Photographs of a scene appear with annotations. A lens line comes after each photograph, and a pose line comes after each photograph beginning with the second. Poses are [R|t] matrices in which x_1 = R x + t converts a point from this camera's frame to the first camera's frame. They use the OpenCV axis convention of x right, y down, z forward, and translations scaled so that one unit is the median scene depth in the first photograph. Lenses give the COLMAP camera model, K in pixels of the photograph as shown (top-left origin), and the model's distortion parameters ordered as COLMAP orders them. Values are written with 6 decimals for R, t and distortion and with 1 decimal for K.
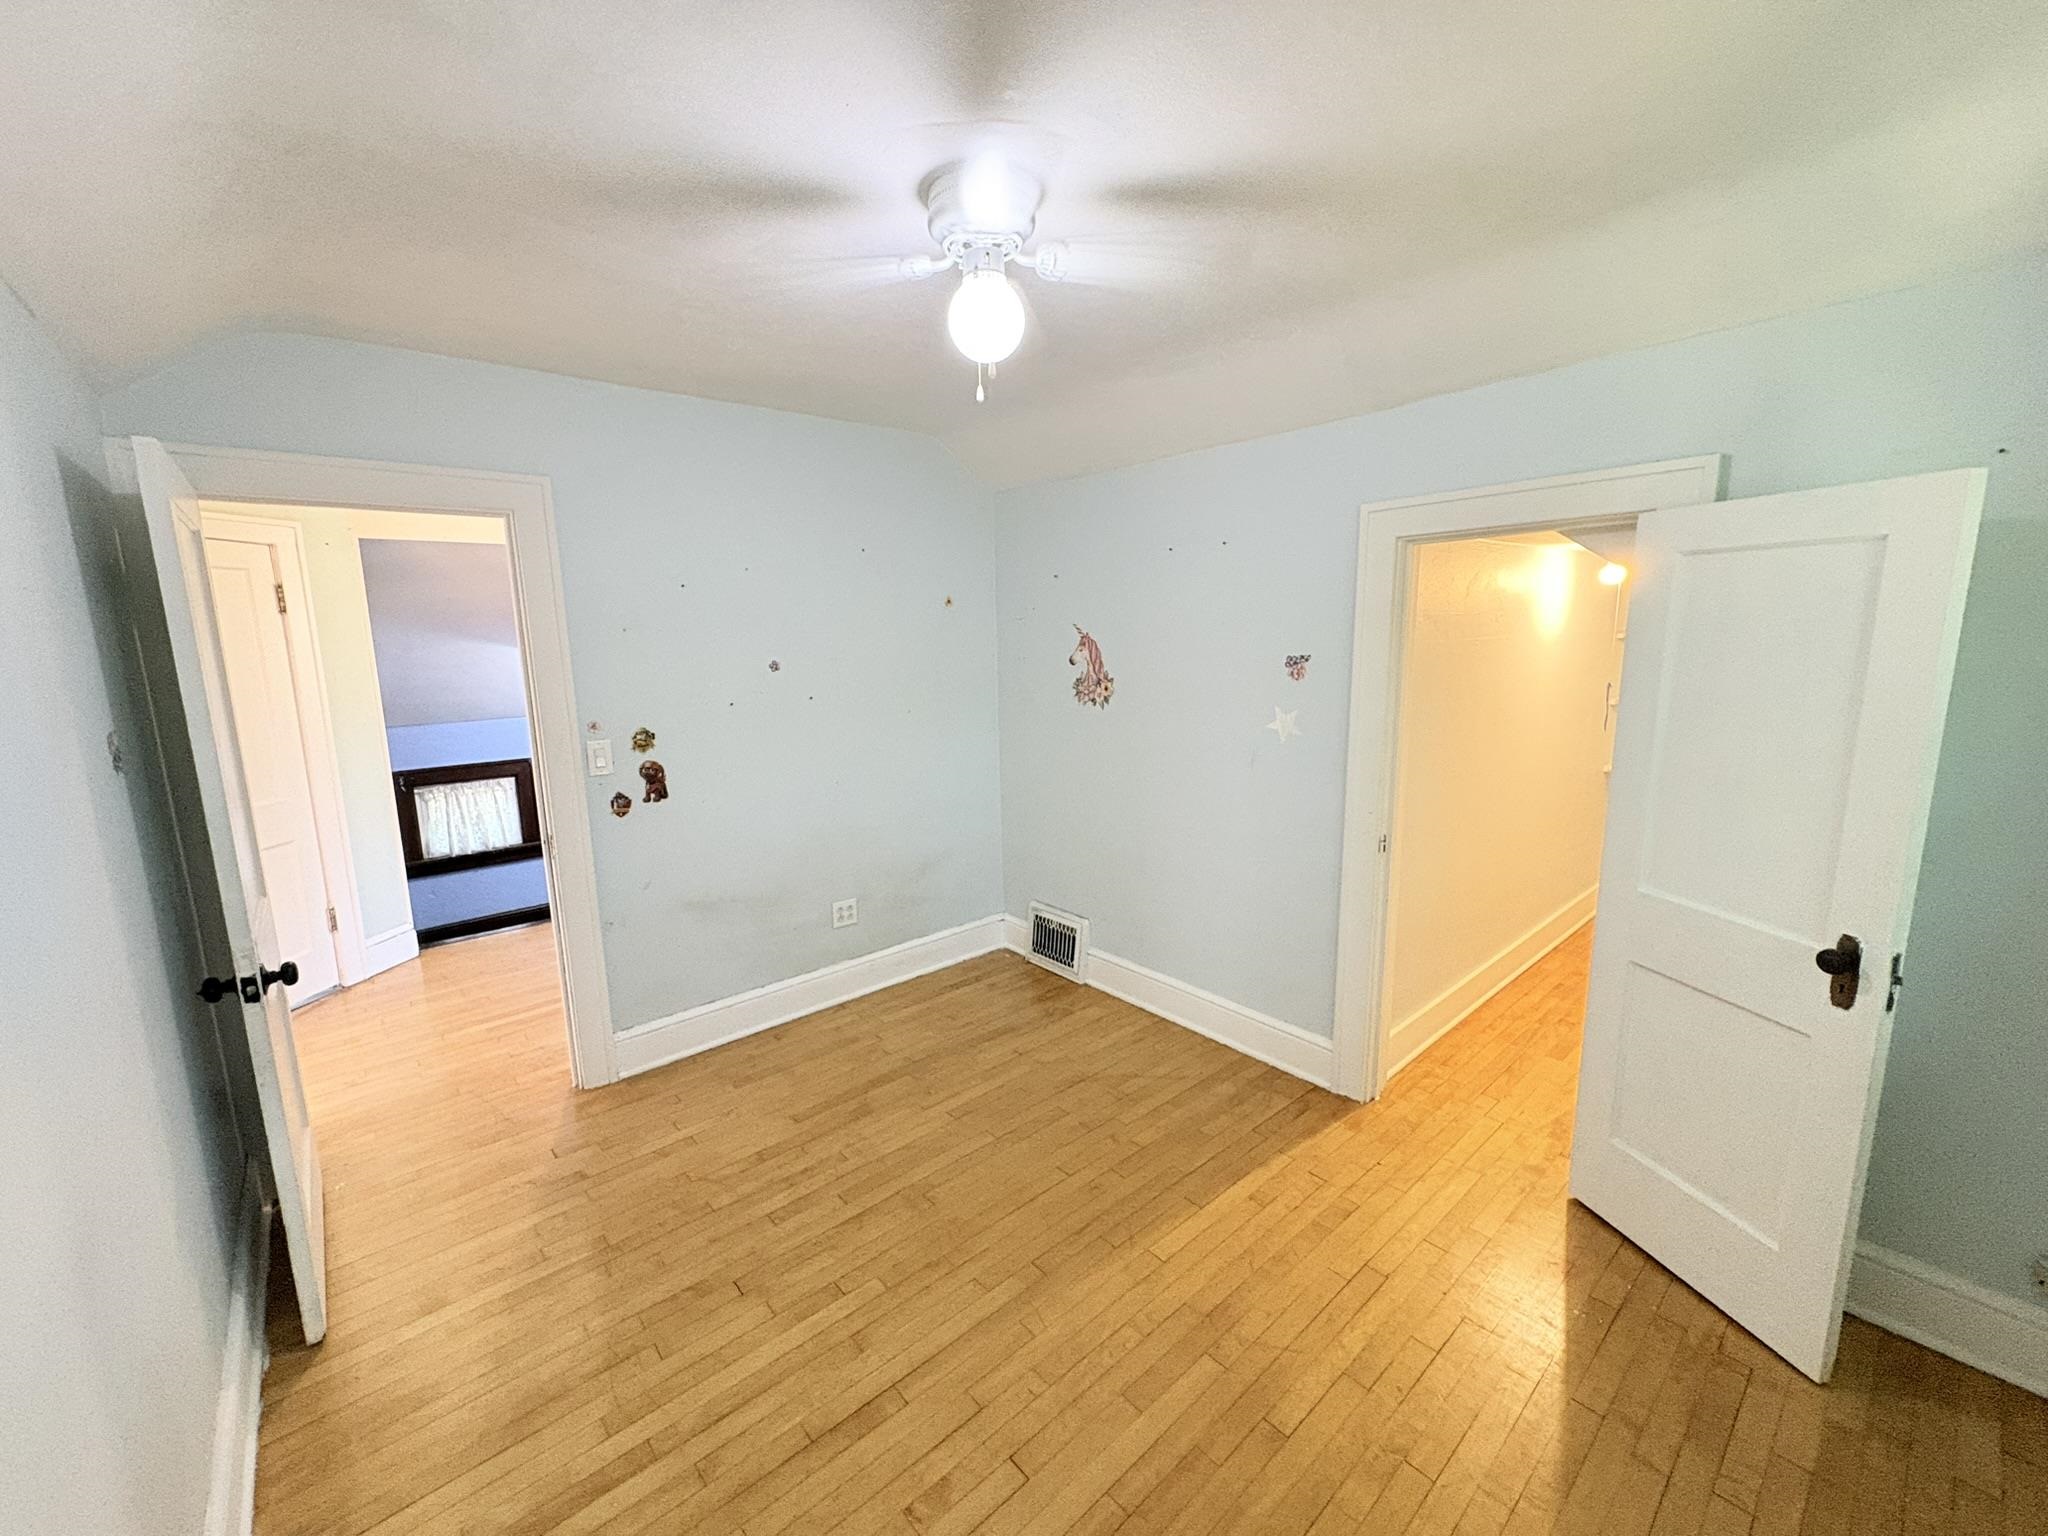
lens RADIAL K [[819.2, 0, 1022.0], [0, 819.2, 767.5], [0, 0, 1]] dist [-0.000967, -0.000099]
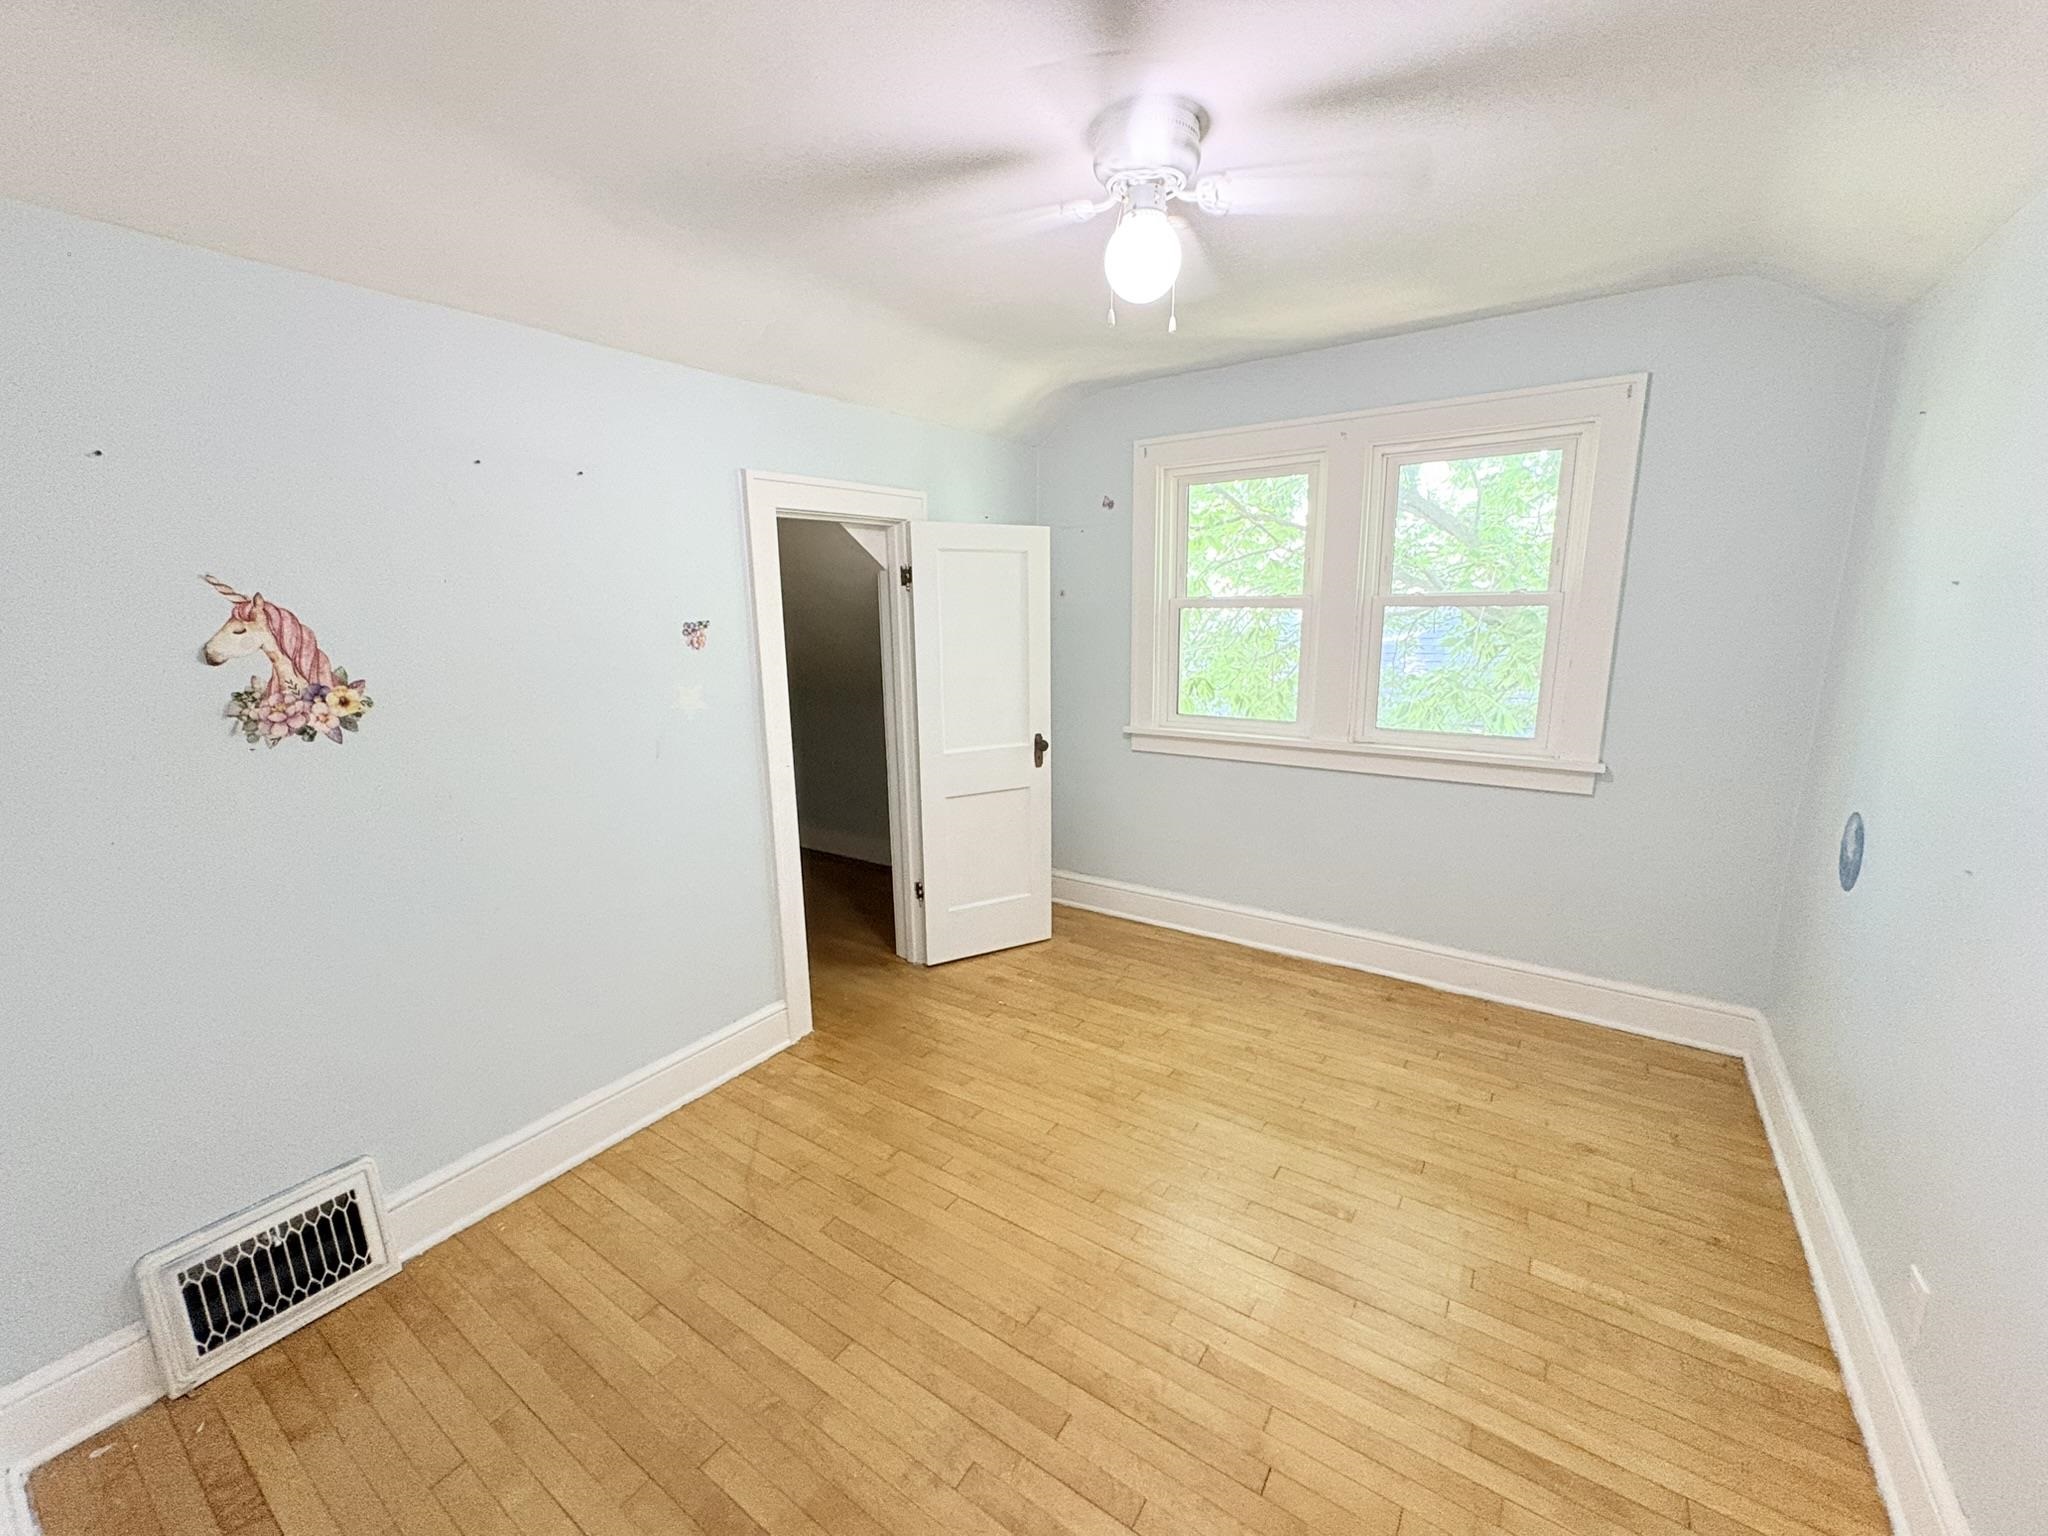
lens RADIAL K [[819.2, 0, 1022.0], [0, 819.2, 767.5], [0, 0, 1]] dist [-0.000967, -0.000099]
pose [[-0.257687, -0.169896, 0.951174, -0.550095], [0.179785, 0.958798, 0.219965, -0.101047], [-0.949355, 0.227689, -0.216525, 0.771368]]
